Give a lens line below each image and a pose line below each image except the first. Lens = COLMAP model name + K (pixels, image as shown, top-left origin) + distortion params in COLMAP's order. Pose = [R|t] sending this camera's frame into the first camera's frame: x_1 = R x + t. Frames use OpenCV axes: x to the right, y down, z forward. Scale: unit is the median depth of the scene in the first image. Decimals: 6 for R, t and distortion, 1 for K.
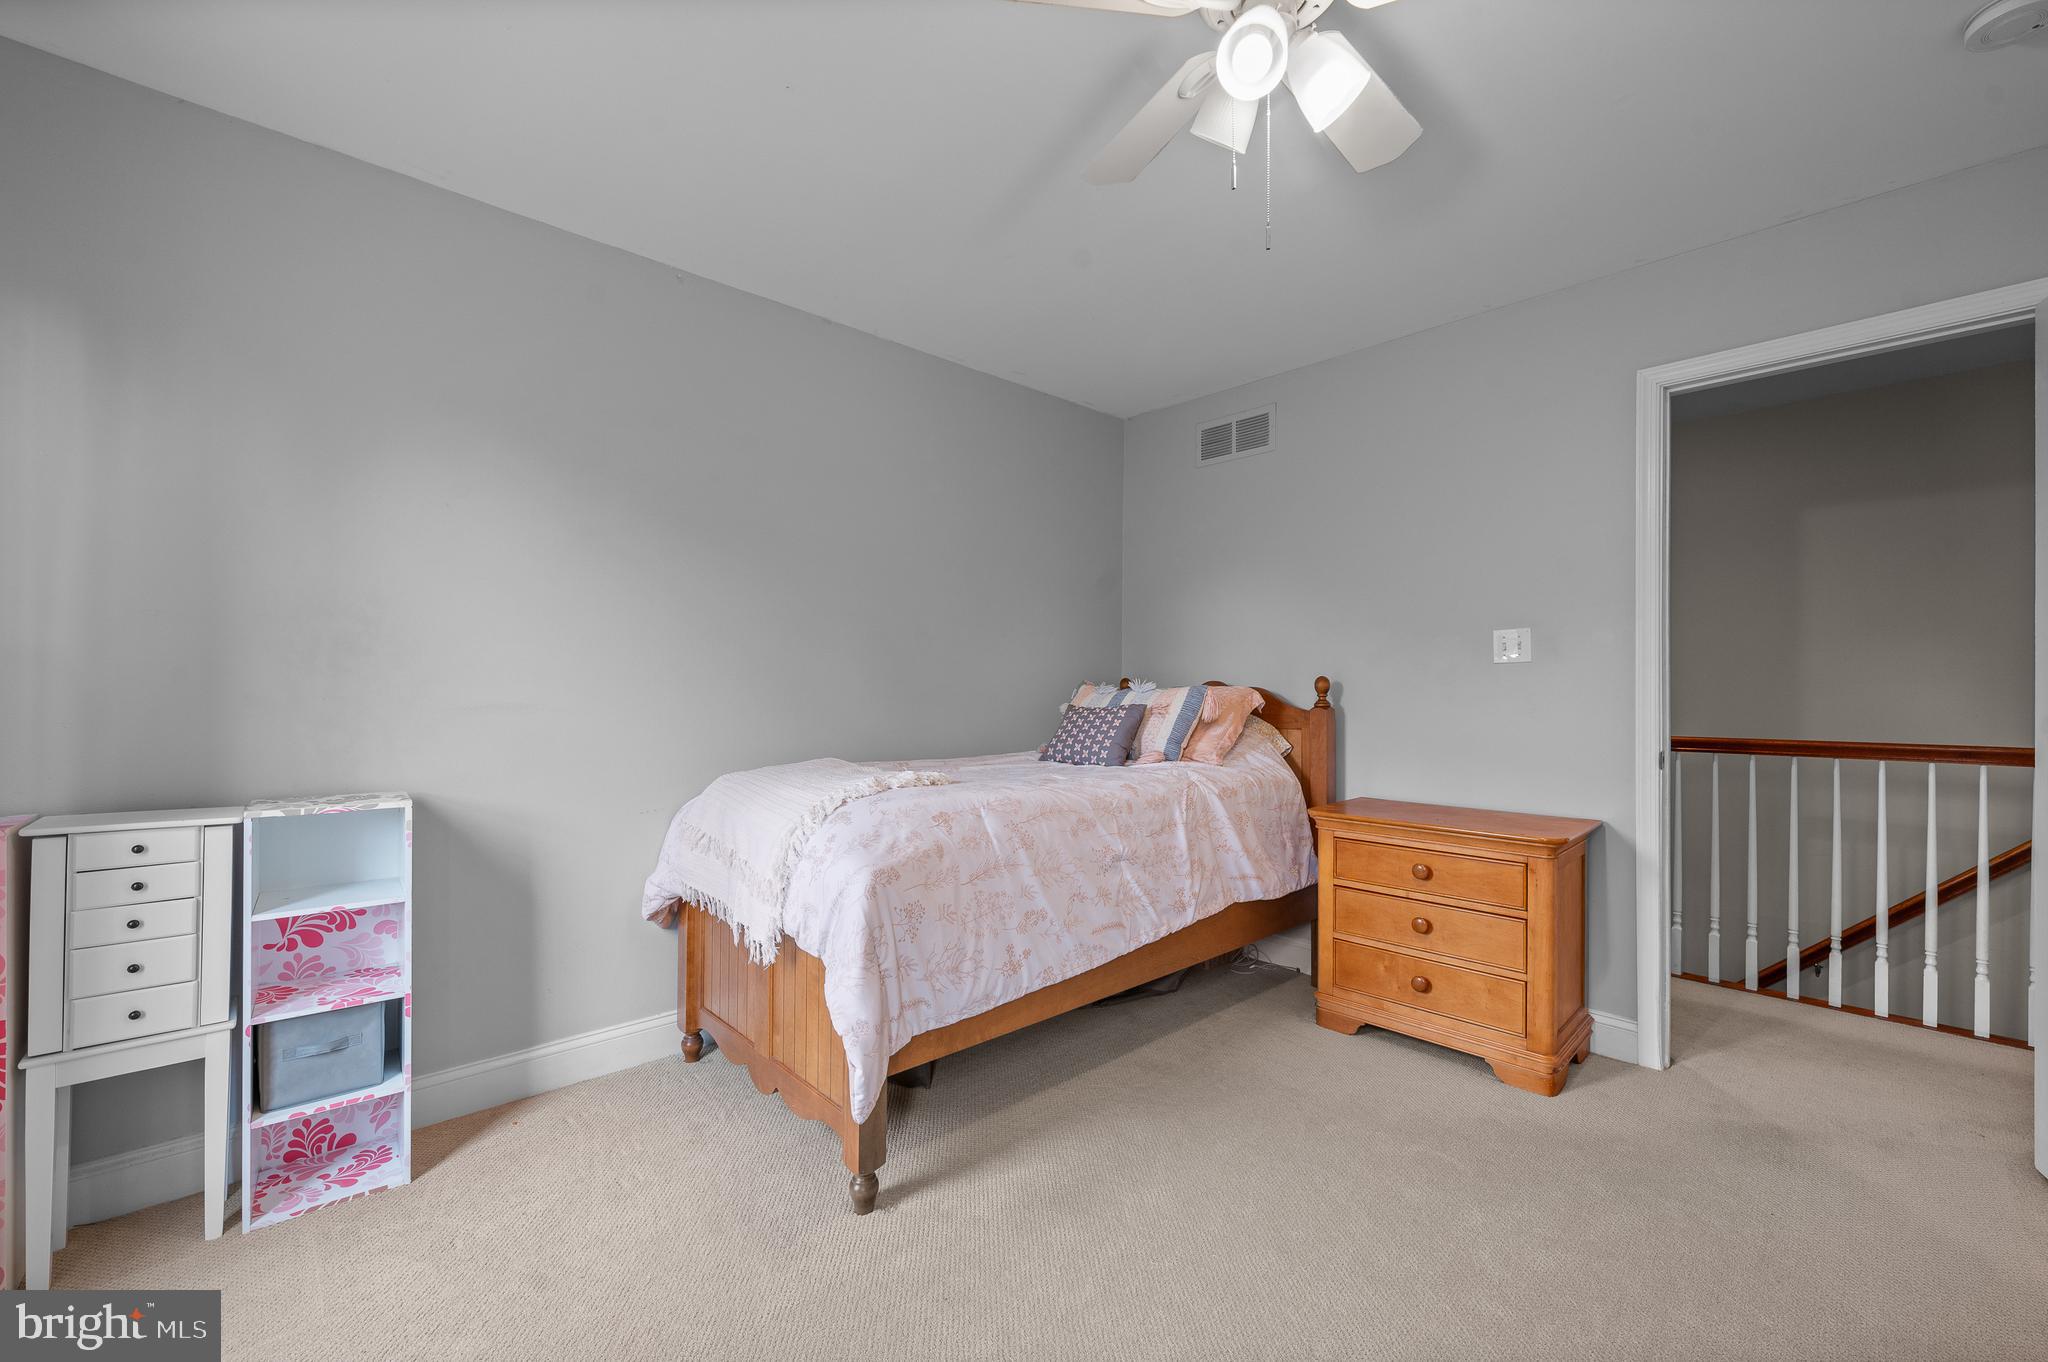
lens RADIAL K [[847.2, 0, 1024.0], [0, 847.2, 681.0], [0, 0, 1]] dist [0.000376, 0.000112]
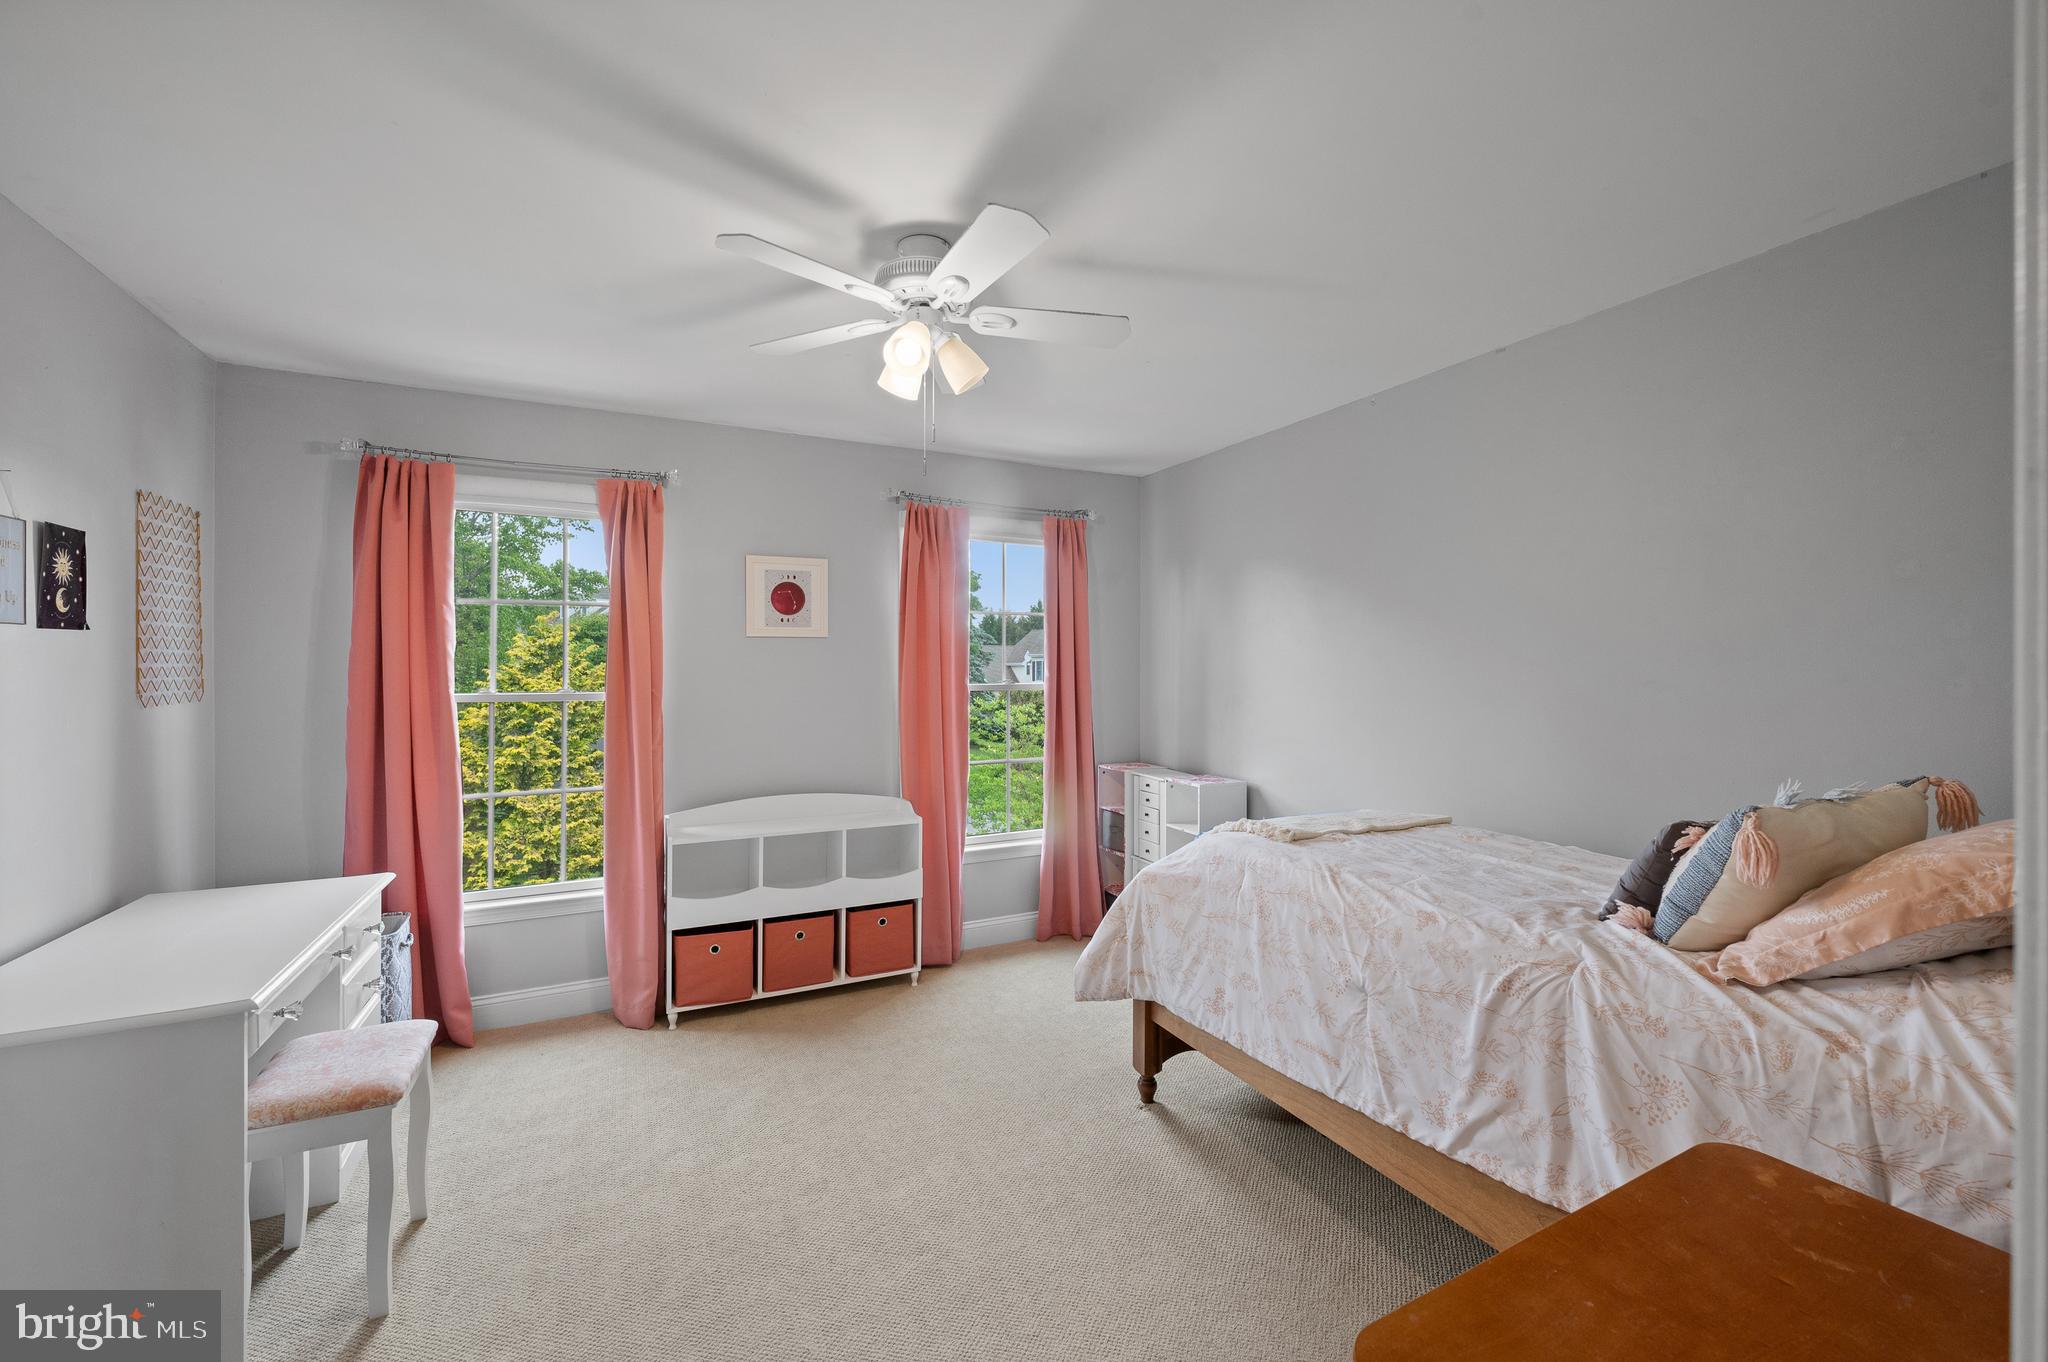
lens RADIAL K [[816.9, 0, 1029.5], [0, 816.9, 683.0], [0, 0, 1]] dist [-0.000367, 0.000131]
pose [[-0.275106, 0.010471, -0.961357, 1.021310], [0.003549, 0.999945, 0.009876, -0.094100], [0.961407, -0.000695, -0.275128, 1.002873]]
